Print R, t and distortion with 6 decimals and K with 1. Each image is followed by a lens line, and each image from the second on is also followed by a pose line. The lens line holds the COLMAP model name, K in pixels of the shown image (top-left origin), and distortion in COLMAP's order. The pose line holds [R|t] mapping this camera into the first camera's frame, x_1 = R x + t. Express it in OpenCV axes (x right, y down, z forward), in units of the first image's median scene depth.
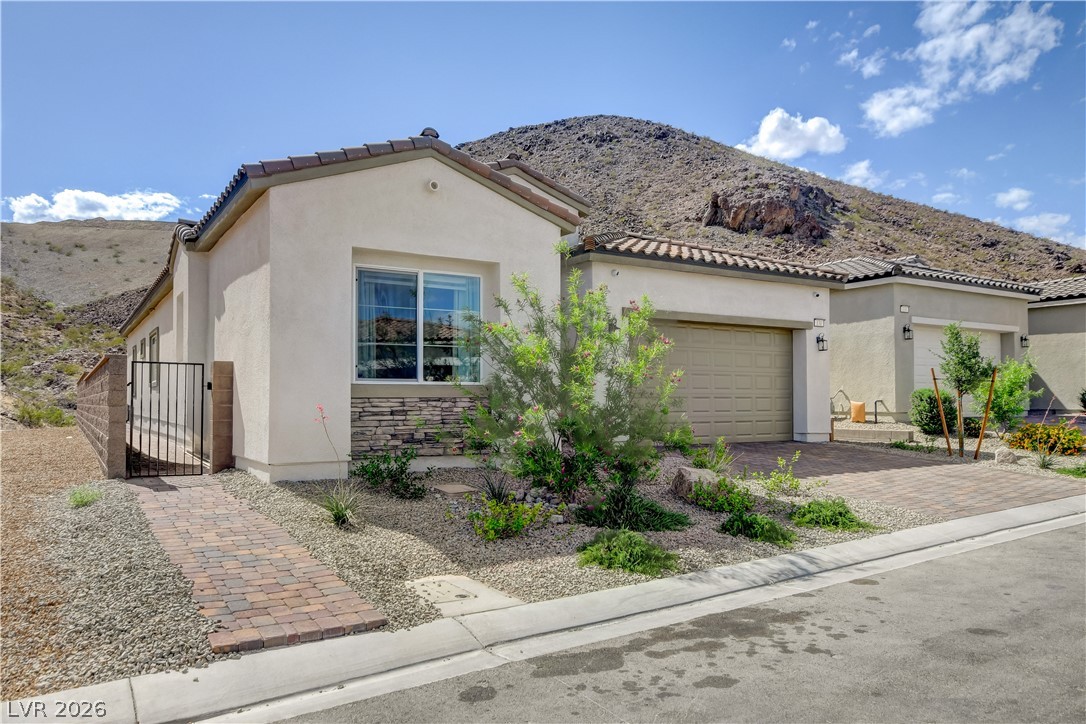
lens RADIAL K [[773.1, 0, 543.0], [0, 773.1, 362.0], [0, 0, 1]] dist [0.030593, 0.001833]
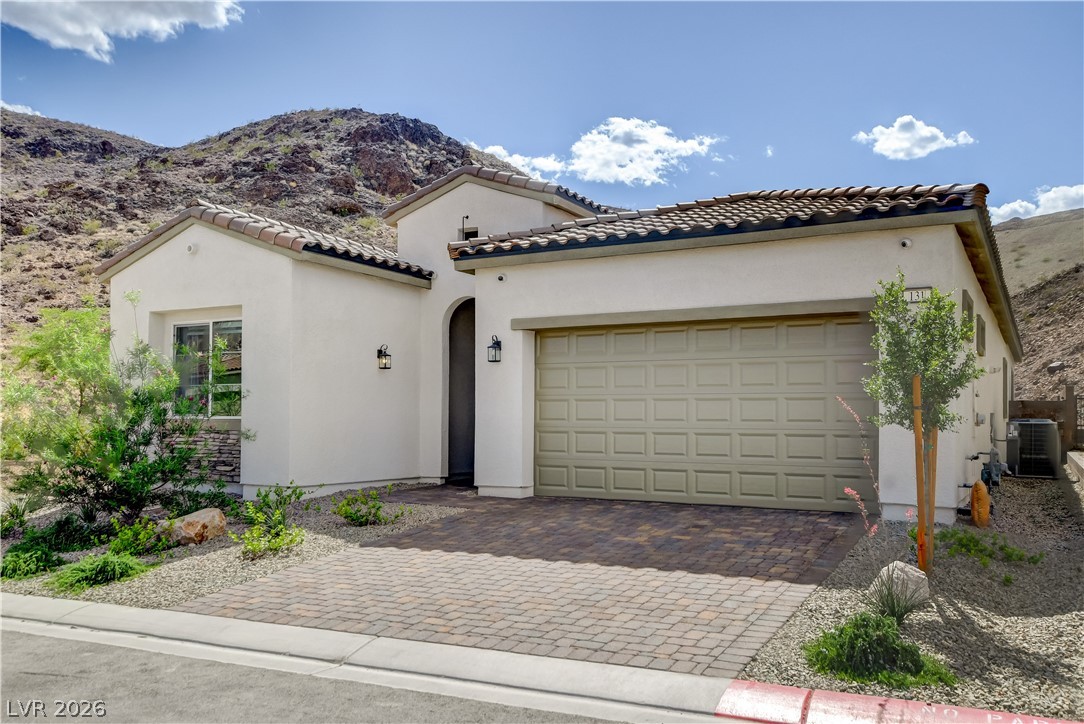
lens RADIAL K [[890.1, 0, 542.0], [0, 890.1, 362.0], [0, 0, 1]] dist [0.016095, 0.003968]
pose [[0.441440, -0.046554, -0.896082, 0.769238], [0.029391, 0.998868, -0.037415, 0.009279], [0.896809, -0.009820, 0.442308, 0.491599]]
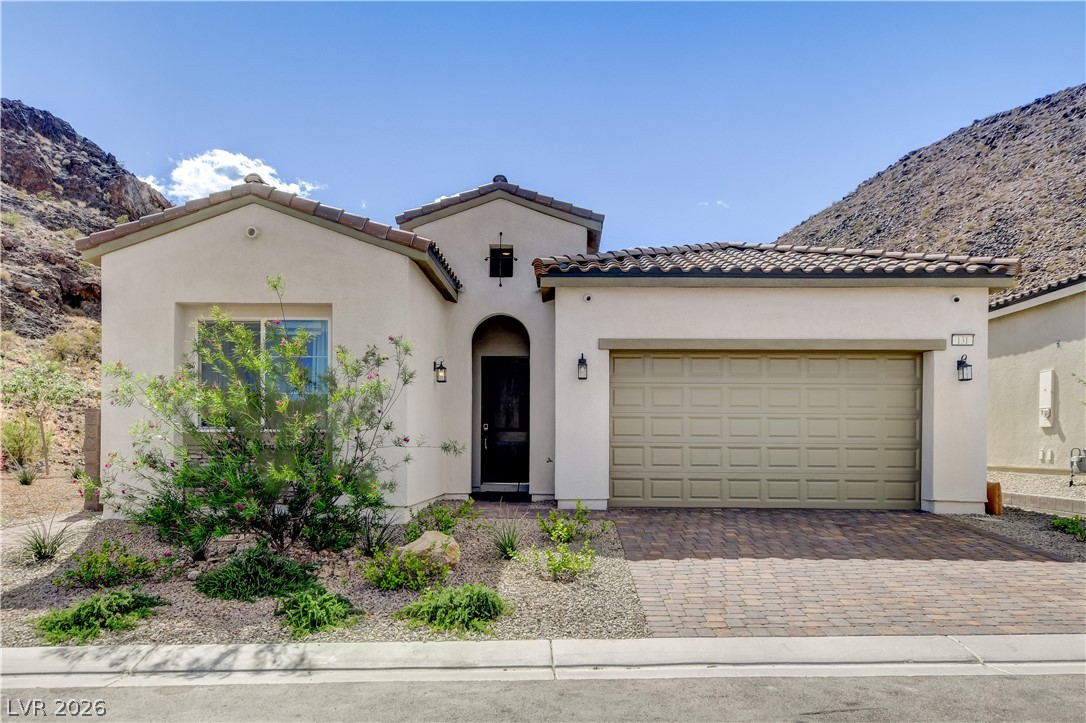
lens RADIAL K [[799.6, 0, 543.1], [0, 799.6, 419.3], [0, 0, 1]] dist [0.003150, 0.003420]
pose [[0.809329, -0.004436, -0.587338, 0.465608], [0.012049, 0.999886, 0.009051, 0.008065], [0.587232, -0.014402, 0.809291, 0.210434]]
